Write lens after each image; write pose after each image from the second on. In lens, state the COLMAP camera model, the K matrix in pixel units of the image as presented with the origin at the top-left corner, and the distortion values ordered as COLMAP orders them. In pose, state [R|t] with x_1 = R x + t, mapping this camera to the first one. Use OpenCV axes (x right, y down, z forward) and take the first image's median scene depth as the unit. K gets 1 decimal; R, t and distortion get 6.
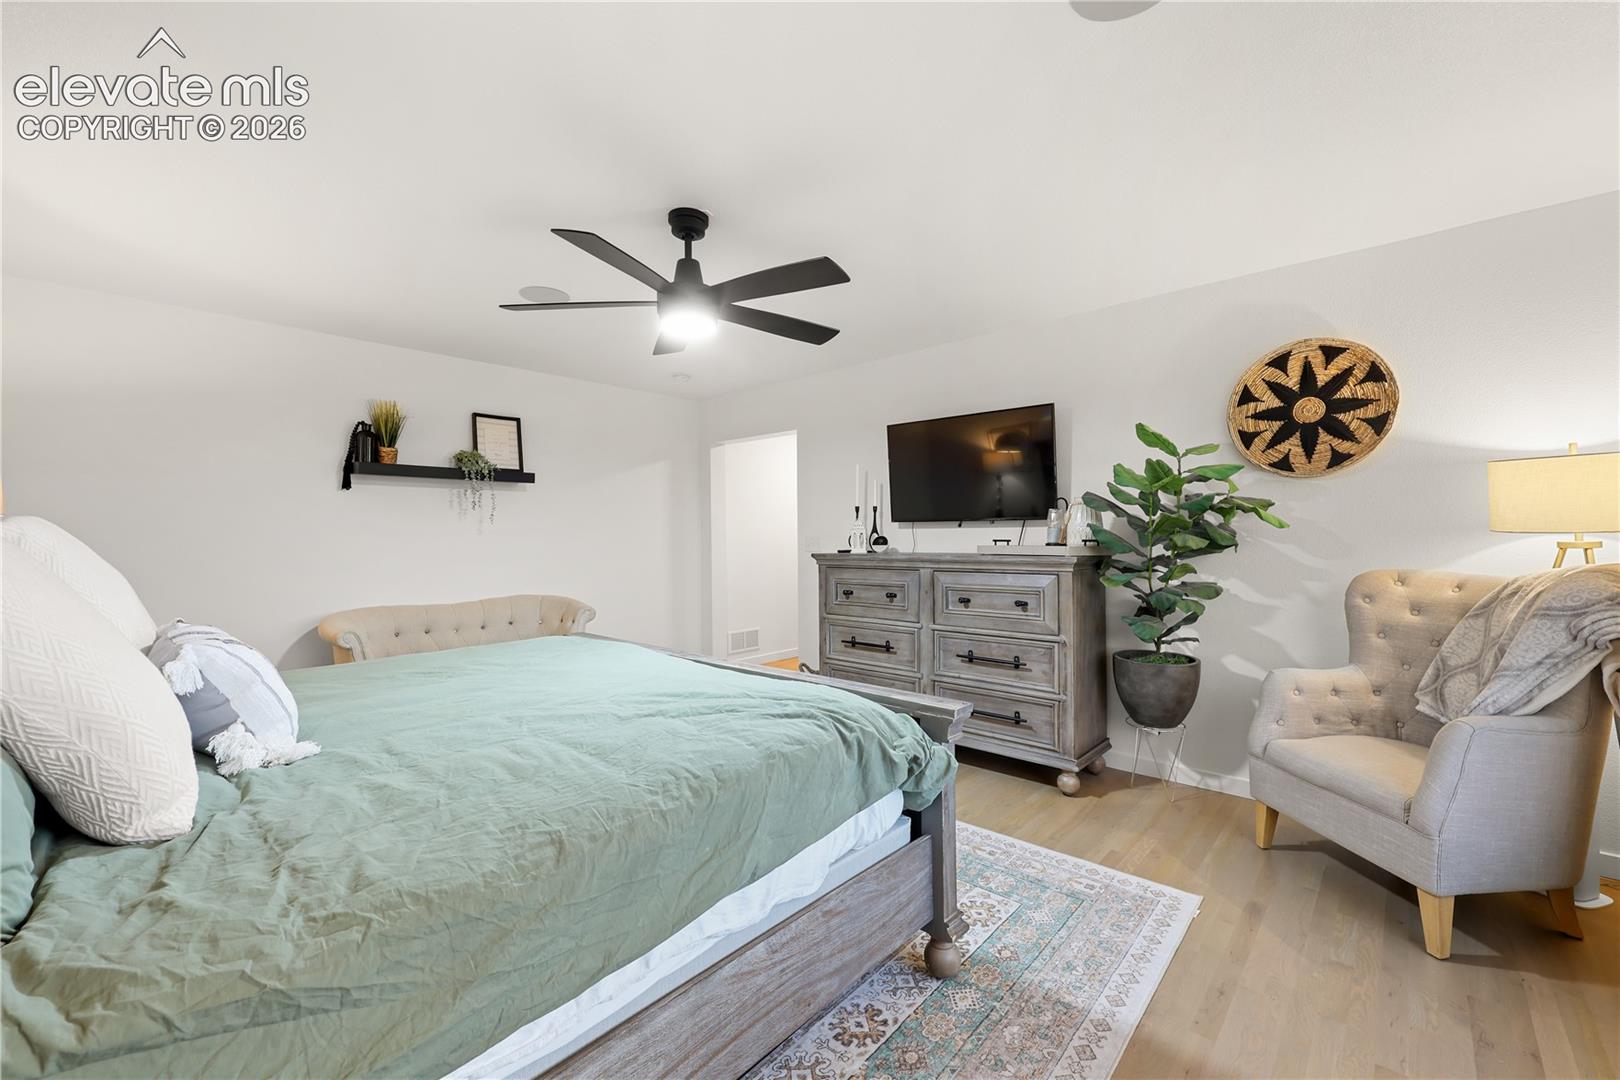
lens RADIAL K [[651.4, 0, 809.5], [0, 651.4, 536.3], [0, 0, 1]] dist [0.000772, -0.001276]
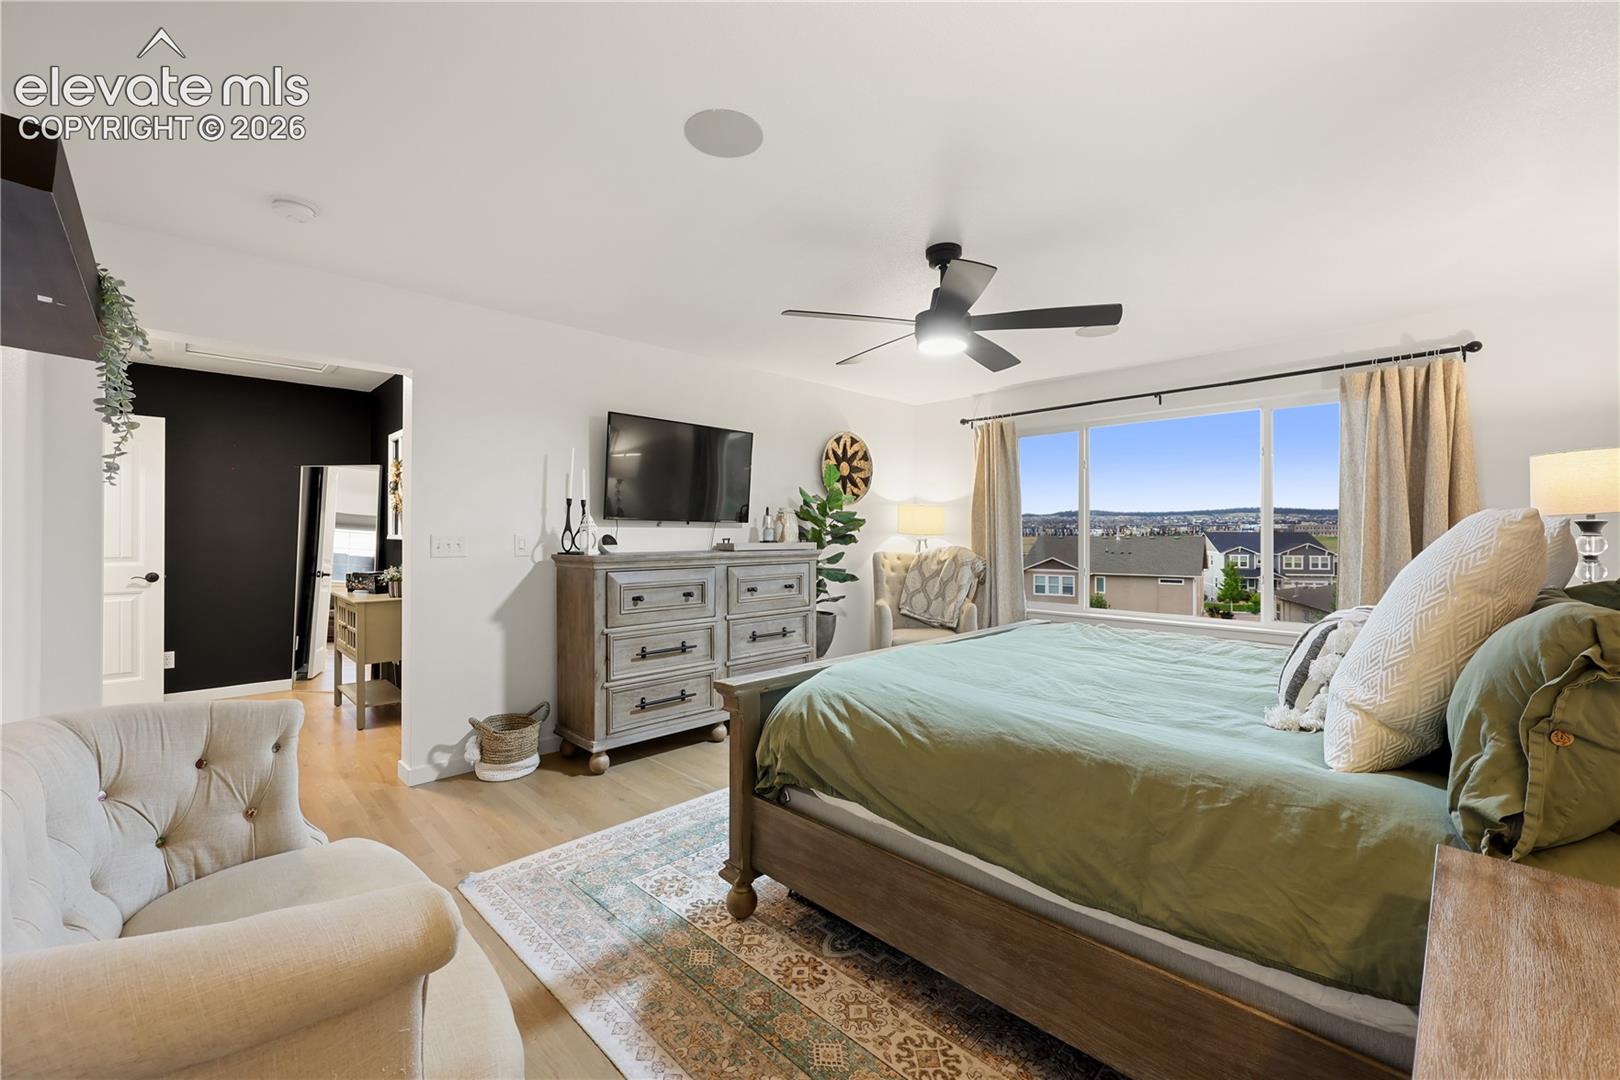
lens RADIAL K [[651.4, 0, 812.3], [0, 651.4, 539.7], [0, 0, 1]] dist [0.000772, -0.001276]
pose [[0.056922, 0.000215, 0.998379, -1.096982], [0.002420, 0.999997, -0.000353, 0.010724], [-0.998376, 0.002437, 0.056921, 0.969326]]
